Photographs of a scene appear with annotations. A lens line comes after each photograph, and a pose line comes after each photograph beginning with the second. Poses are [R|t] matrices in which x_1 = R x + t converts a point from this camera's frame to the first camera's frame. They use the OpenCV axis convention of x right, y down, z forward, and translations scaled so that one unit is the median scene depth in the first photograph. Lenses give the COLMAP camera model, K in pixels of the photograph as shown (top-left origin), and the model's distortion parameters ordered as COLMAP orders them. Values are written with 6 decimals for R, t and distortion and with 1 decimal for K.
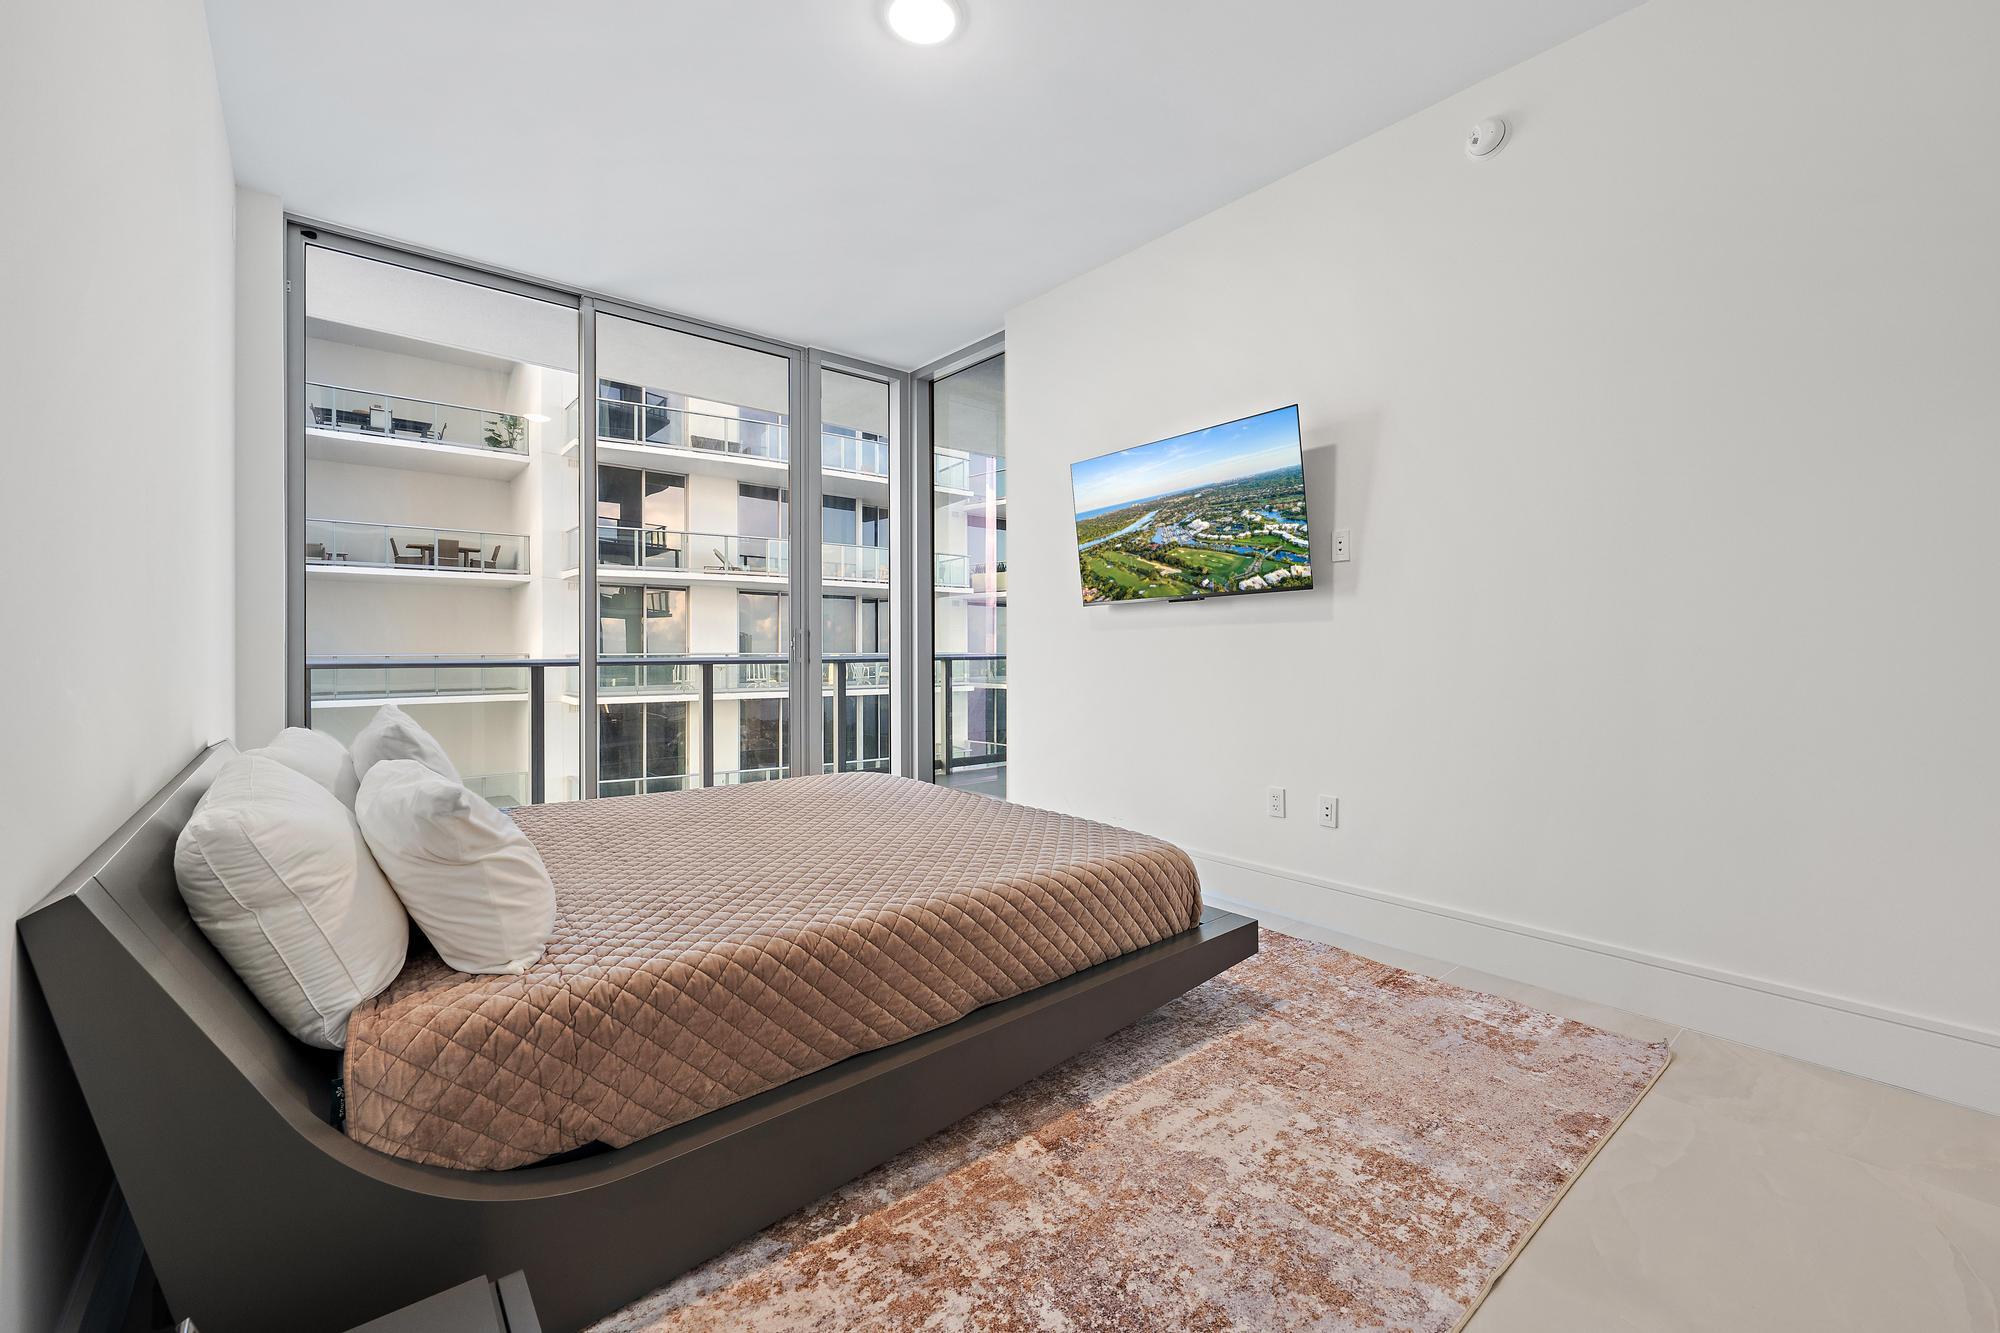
lens RADIAL K [[814.9, 0, 990.2], [0, 814.9, 653.2], [0, 0, 1]] dist [0.001259, -0.000249]
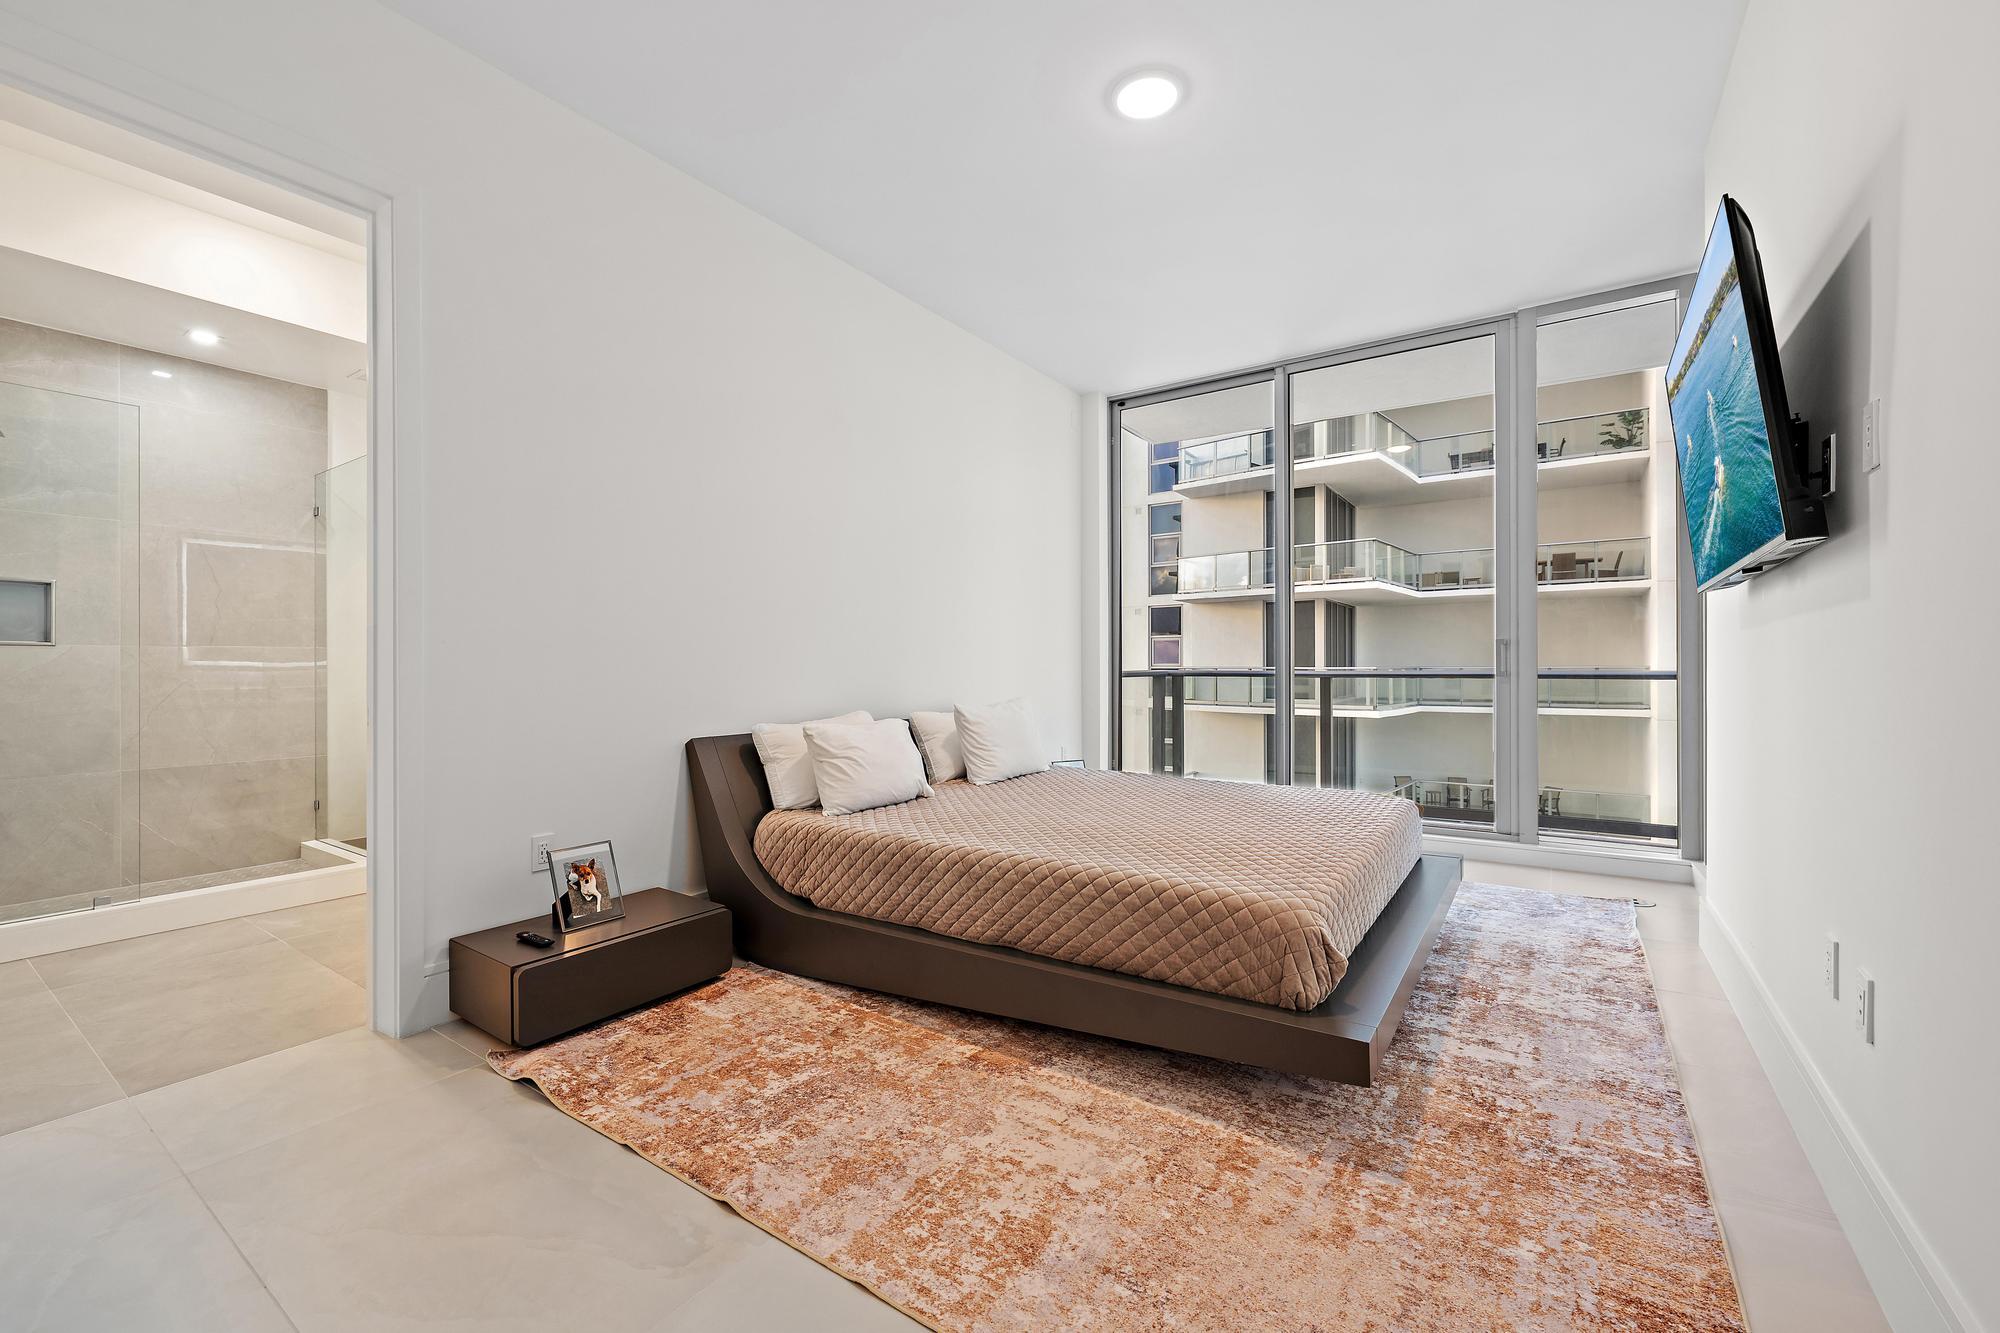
lens RADIAL K [[814.9, 0, 1014.6], [0, 814.9, 672.4], [0, 0, 1]] dist [0.001259, -0.000249]
pose [[0.275840, 0.007486, -0.961174, 1.252535], [0.000790, 0.999968, 0.008015, -0.001127], [0.961203, -0.002970, 0.275825, 0.690509]]
